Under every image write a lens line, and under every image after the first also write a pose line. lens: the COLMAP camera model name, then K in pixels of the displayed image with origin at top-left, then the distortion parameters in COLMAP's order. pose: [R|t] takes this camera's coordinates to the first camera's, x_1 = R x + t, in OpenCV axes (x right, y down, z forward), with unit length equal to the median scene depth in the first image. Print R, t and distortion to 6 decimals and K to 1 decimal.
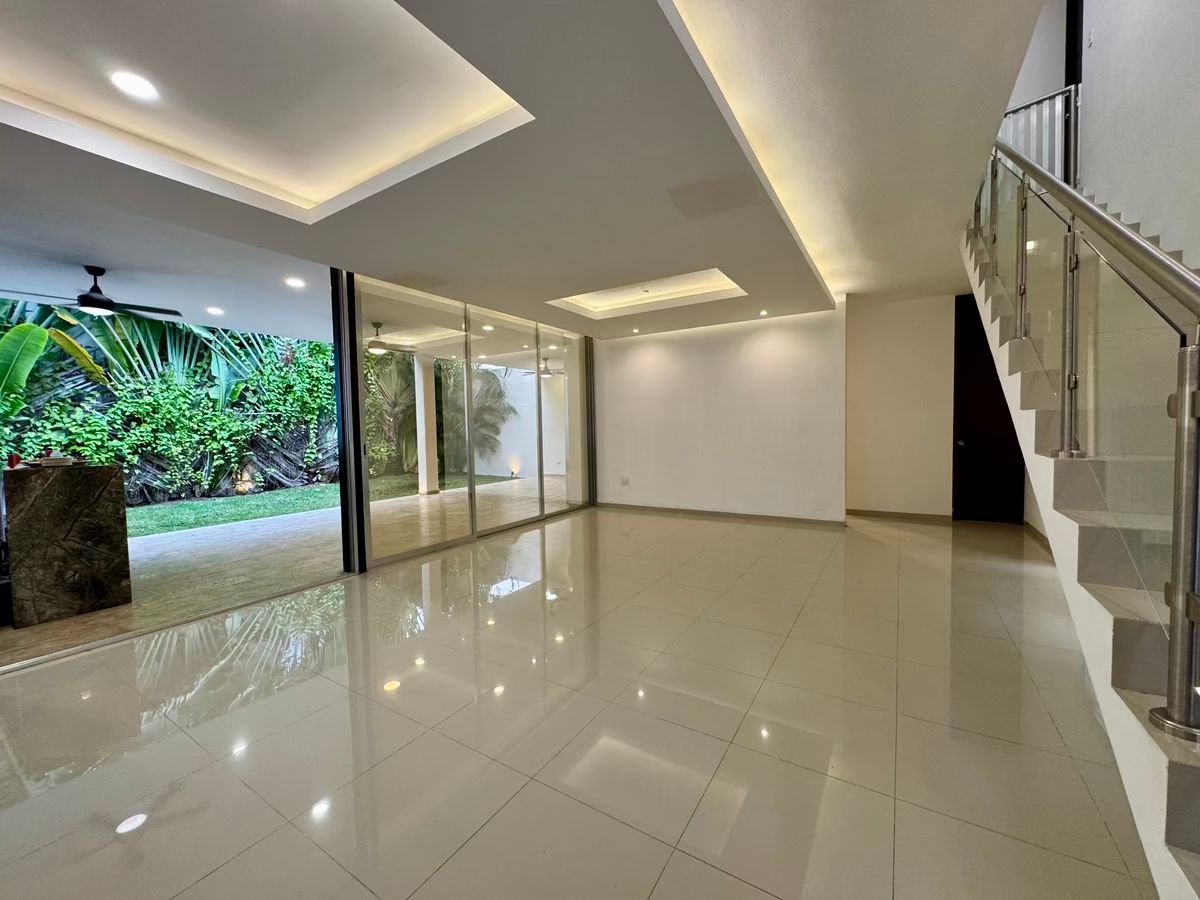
lens RADIAL K [[479.0, 0, 602.2], [0, 479.0, 451.8], [0, 0, 1]] dist [-0.001933, -0.000650]
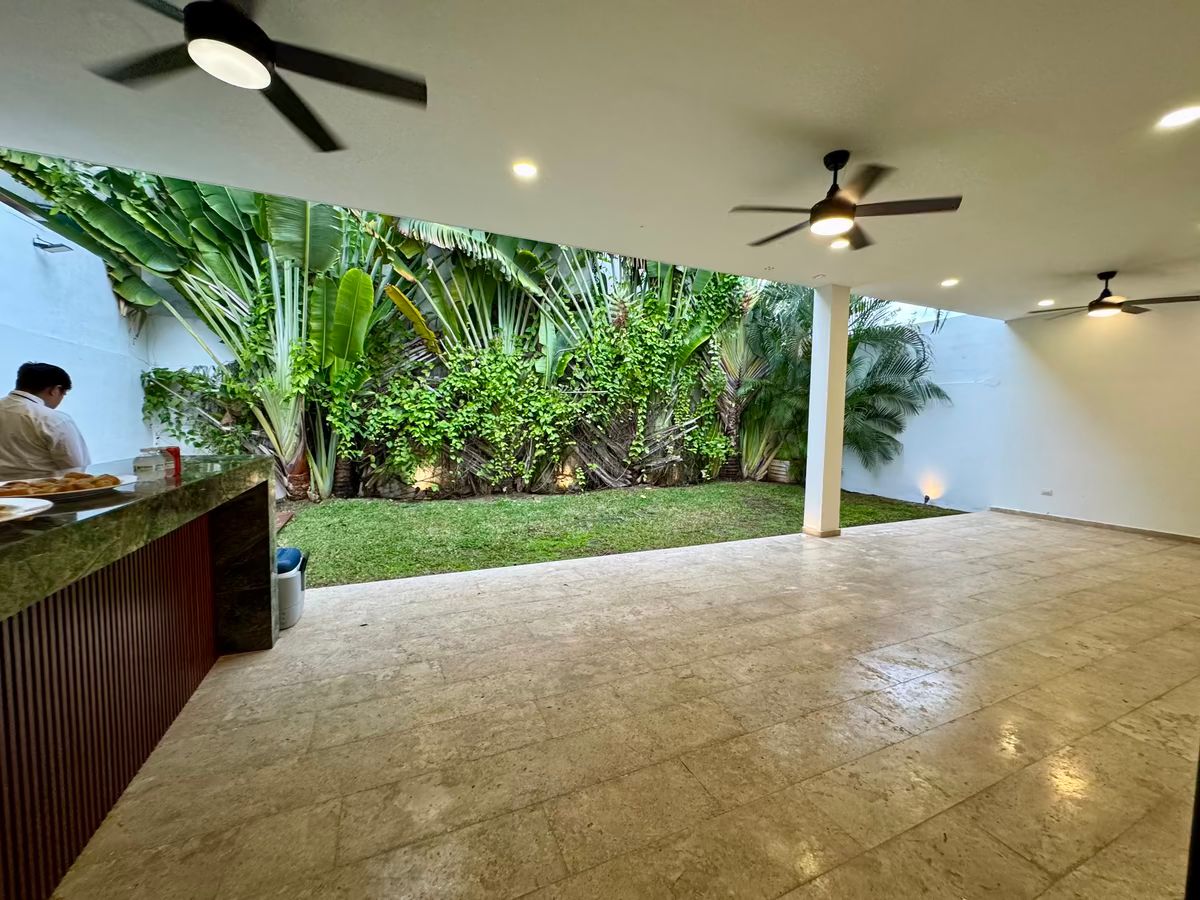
lens RADIAL K [[479.0, 0, 598.9], [0, 479.0, 452.6], [0, 0, 1]] dist [-0.001933, -0.000650]
pose [[0.829228, 0.070036, -0.554505, -0.270123], [-0.059021, 0.997543, 0.037730, -0.013668], [0.555786, 0.001441, 0.831324, 0.380302]]
